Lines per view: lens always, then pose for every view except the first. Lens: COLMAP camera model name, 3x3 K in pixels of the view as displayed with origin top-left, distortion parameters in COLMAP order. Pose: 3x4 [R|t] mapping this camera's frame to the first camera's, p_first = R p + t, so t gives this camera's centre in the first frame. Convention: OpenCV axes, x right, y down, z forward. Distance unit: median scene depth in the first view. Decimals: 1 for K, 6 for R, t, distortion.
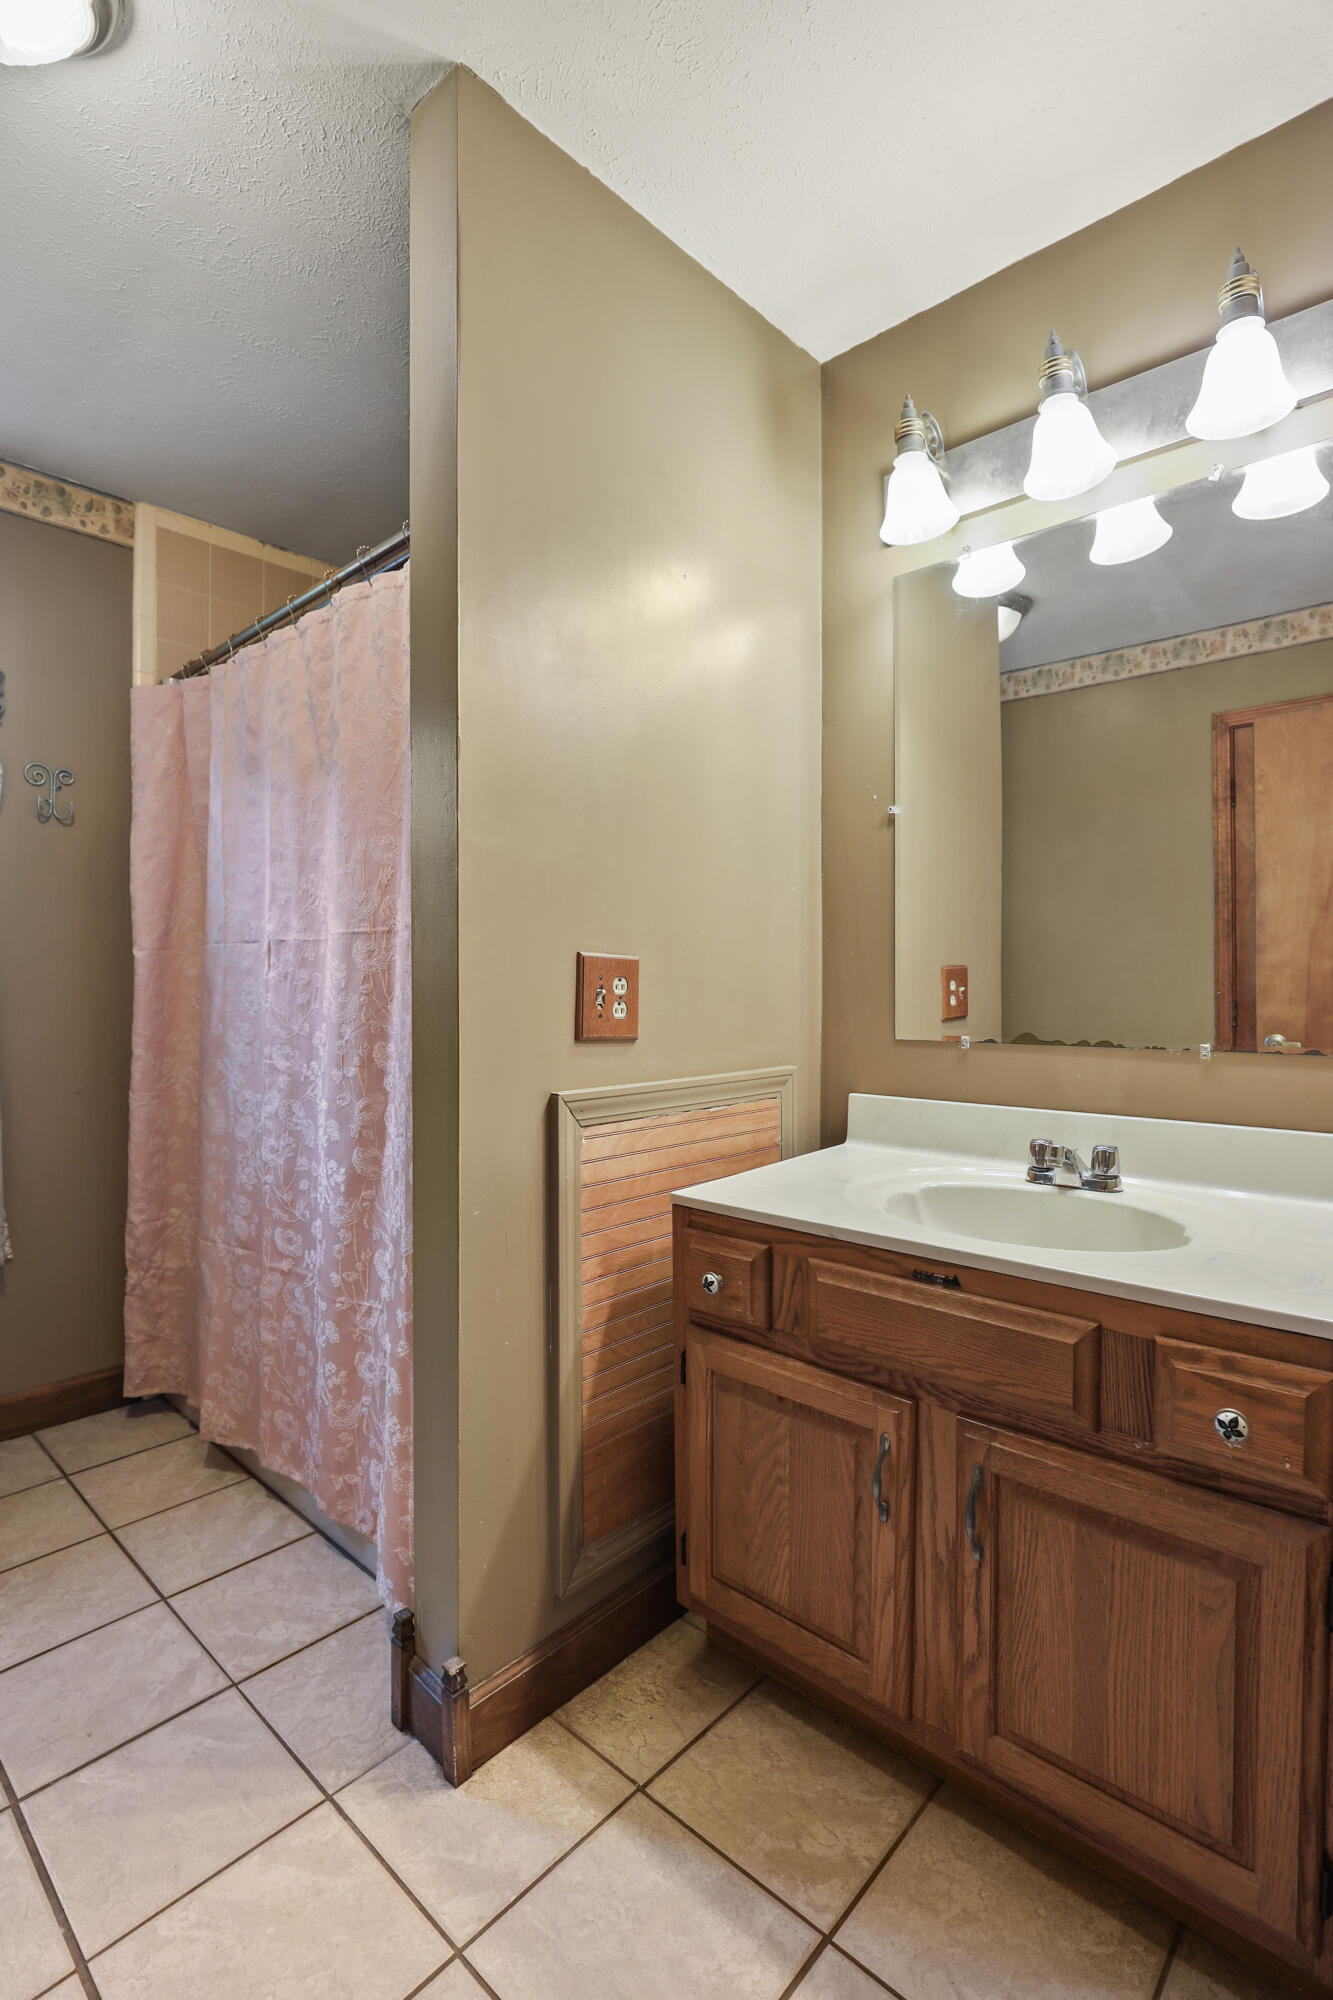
lens RADIAL K [[922.5, 0, 662.6], [0, 922.5, 1009.1], [0, 0, 1]] dist [-0.034949, 0.006033]
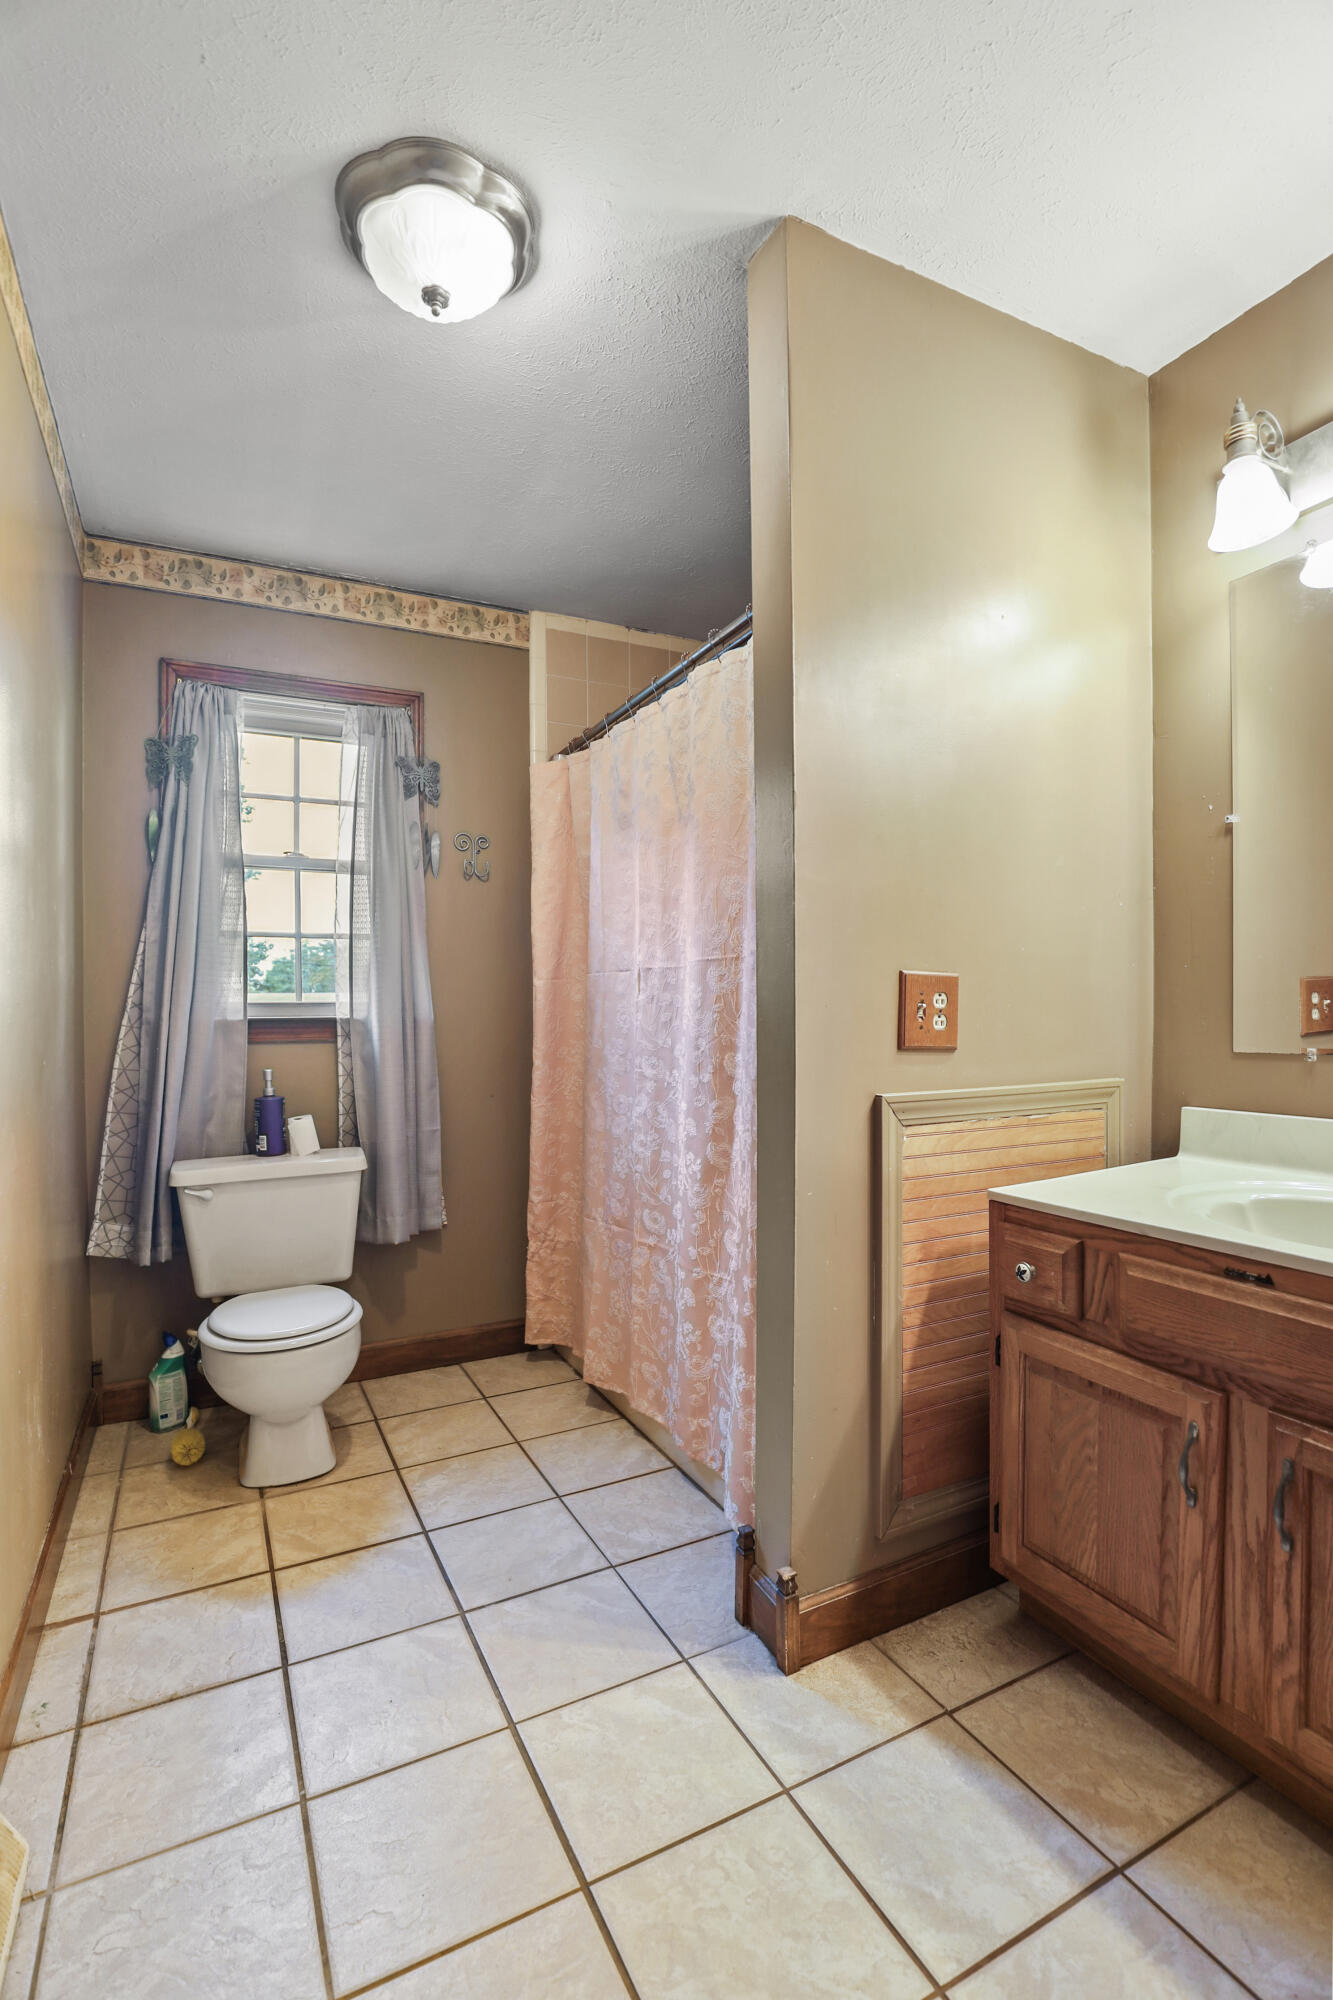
lens RADIAL K [[922.5, 0, 644.7], [0, 922.5, 1037.1], [0, 0, 1]] dist [-0.034949, 0.006033]
pose [[0.926971, 0.000437, -0.375132, 0.036963], [0.000178, 0.999999, 0.001606, 0.015965], [0.375132, -0.001556, 0.926970, -0.145888]]
